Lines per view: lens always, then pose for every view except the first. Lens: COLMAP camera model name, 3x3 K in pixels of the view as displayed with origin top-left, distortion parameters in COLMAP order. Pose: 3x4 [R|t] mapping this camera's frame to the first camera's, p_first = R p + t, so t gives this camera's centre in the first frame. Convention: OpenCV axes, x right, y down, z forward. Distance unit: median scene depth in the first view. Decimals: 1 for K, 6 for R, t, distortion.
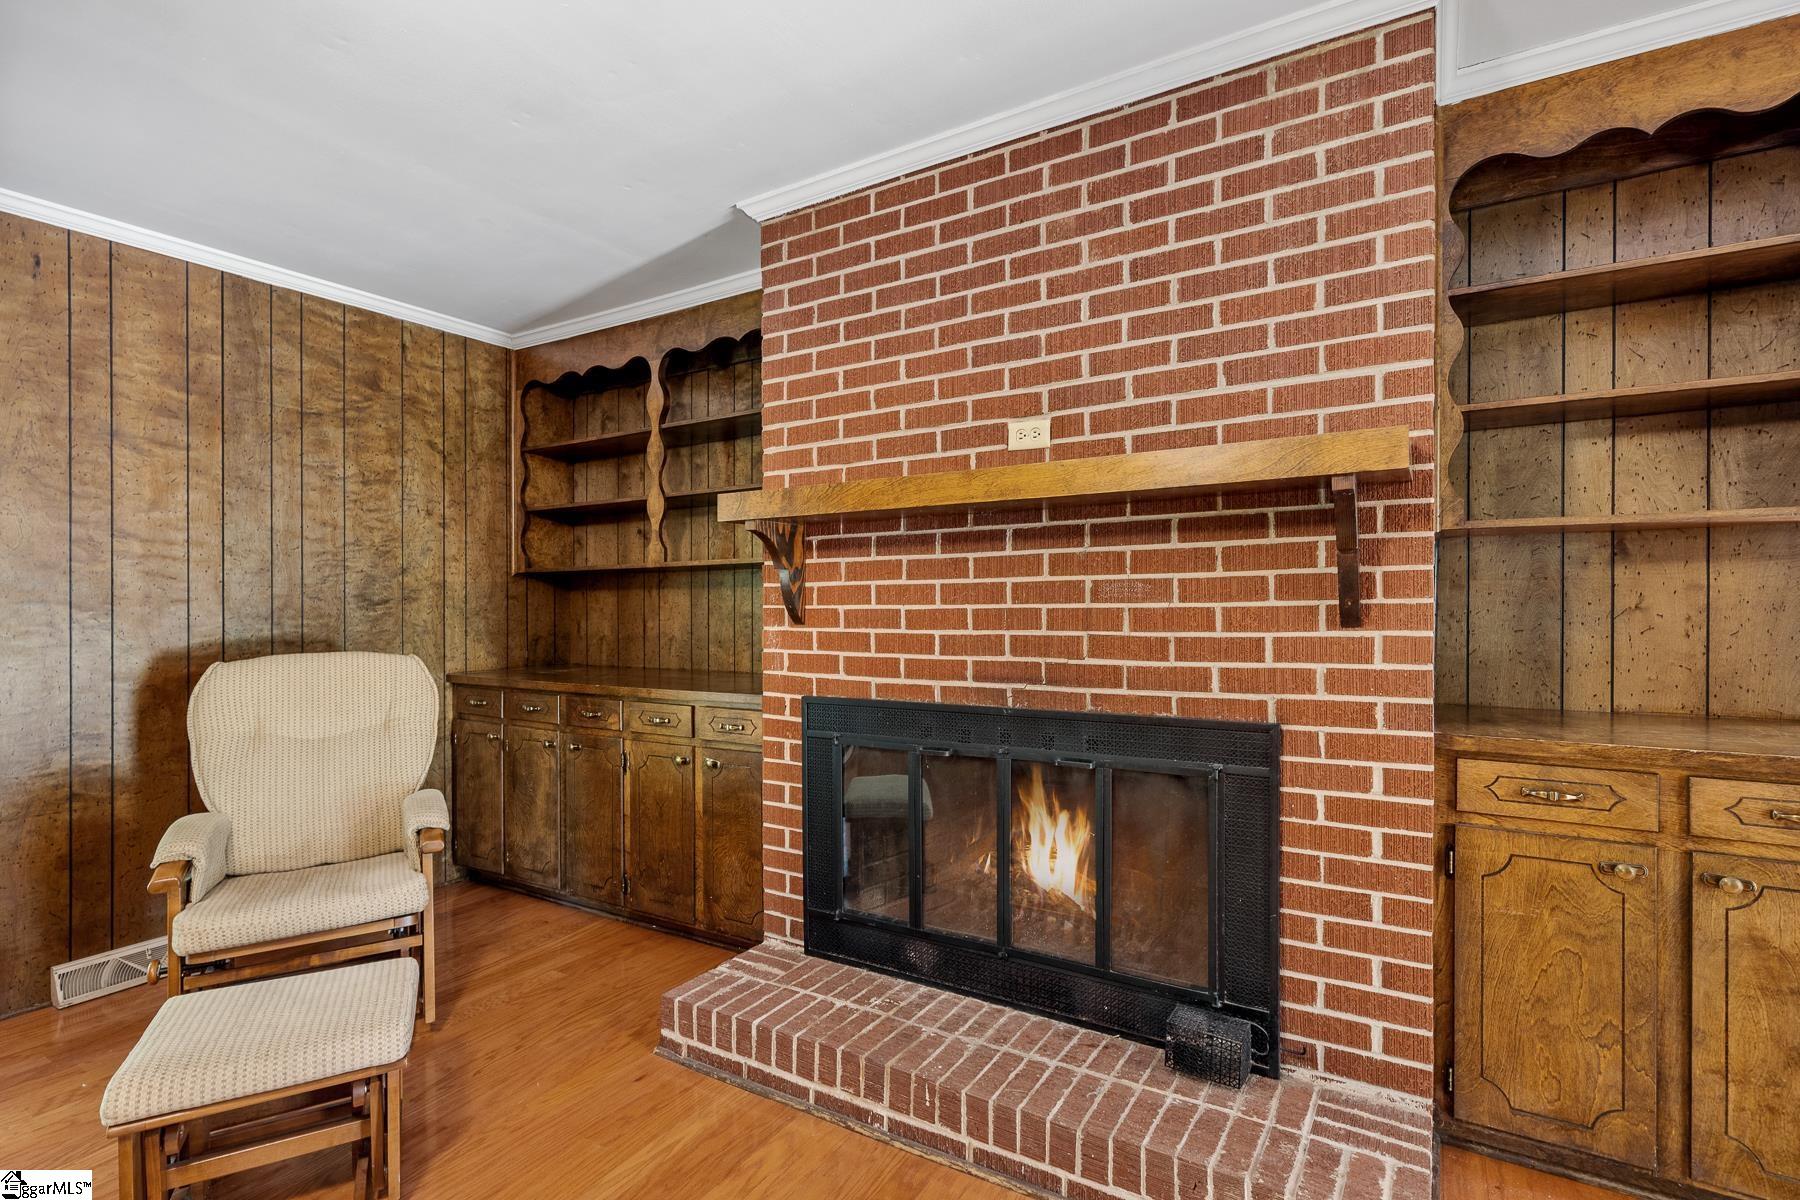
lens RADIAL K [[871.8, 0, 883.2], [0, 871.8, 620.7], [0, 0, 1]] dist [0.001087, -0.000170]
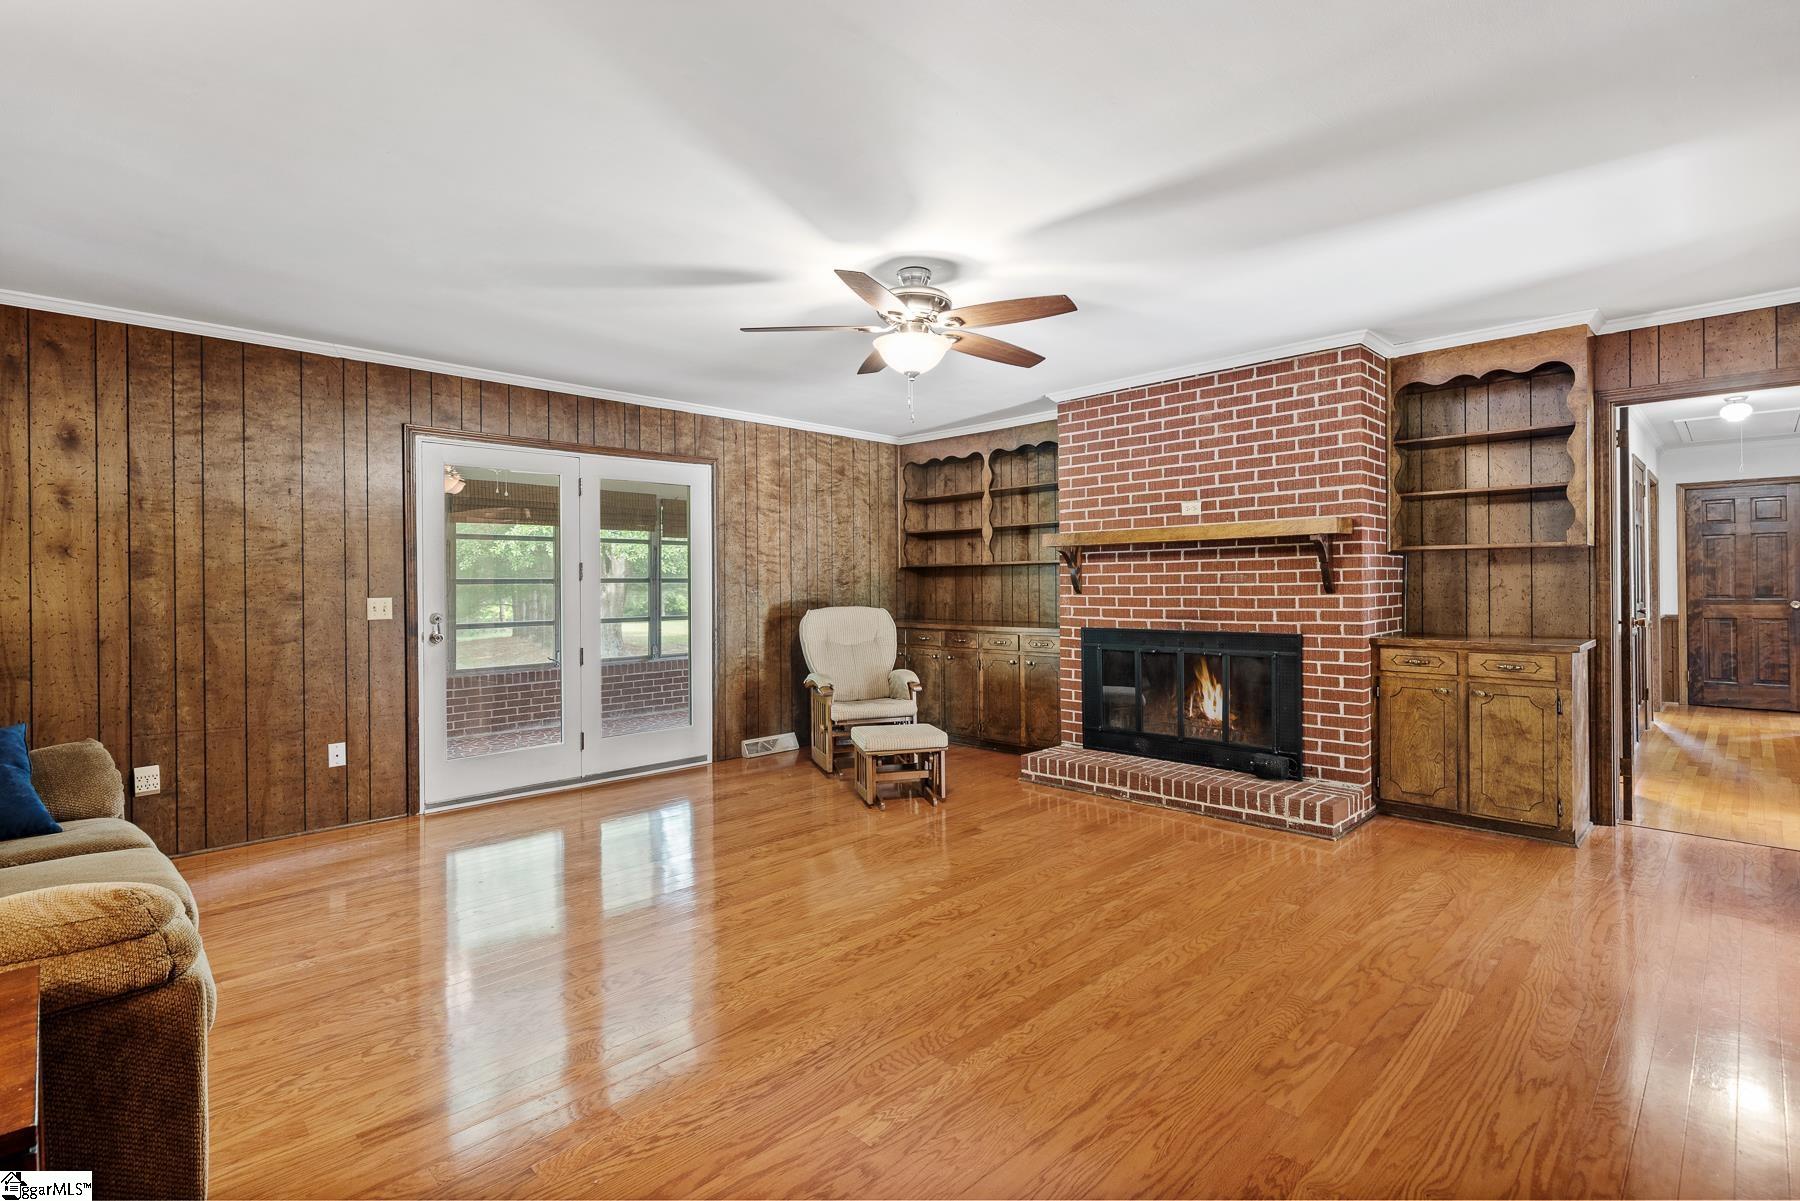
lens RADIAL K [[871.8, 0, 831.4], [0, 871.8, 568.8], [0, 0, 1]] dist [0.001087, -0.000170]
pose [[0.961459, -0.003881, -0.274921, -0.104930], [-0.007040, 0.999225, -0.038725, 0.034393], [0.274859, 0.039168, 0.960687, -1.376325]]
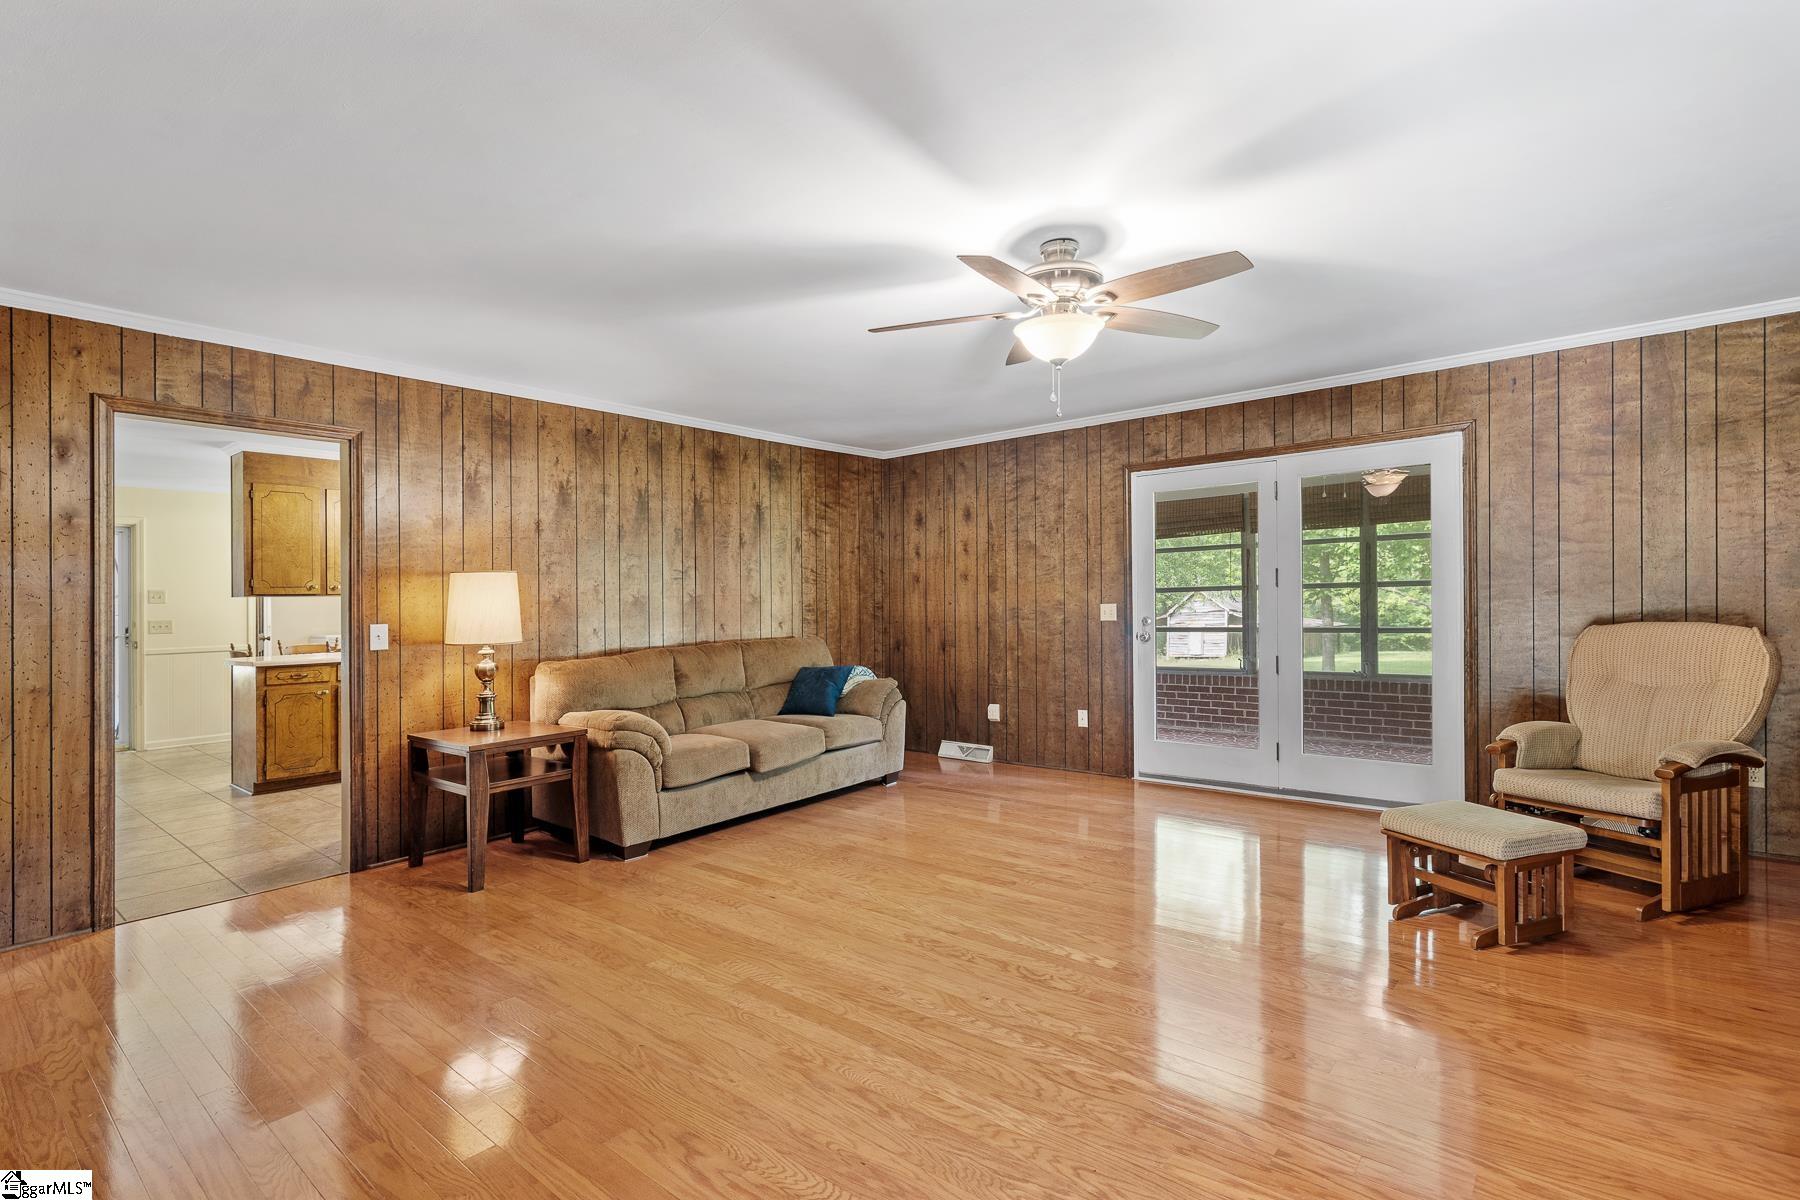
lens RADIAL K [[812.8, 0, 883.9], [0, 812.8, 579.8], [0, 0, 1]] dist [-0.002438, 0.000240]
pose [[-0.151294, -0.013348, -0.988399, 0.893073], [-0.000879, 0.999910, -0.013369, -0.010709], [0.988488, -0.001153, -0.151292, 0.045140]]
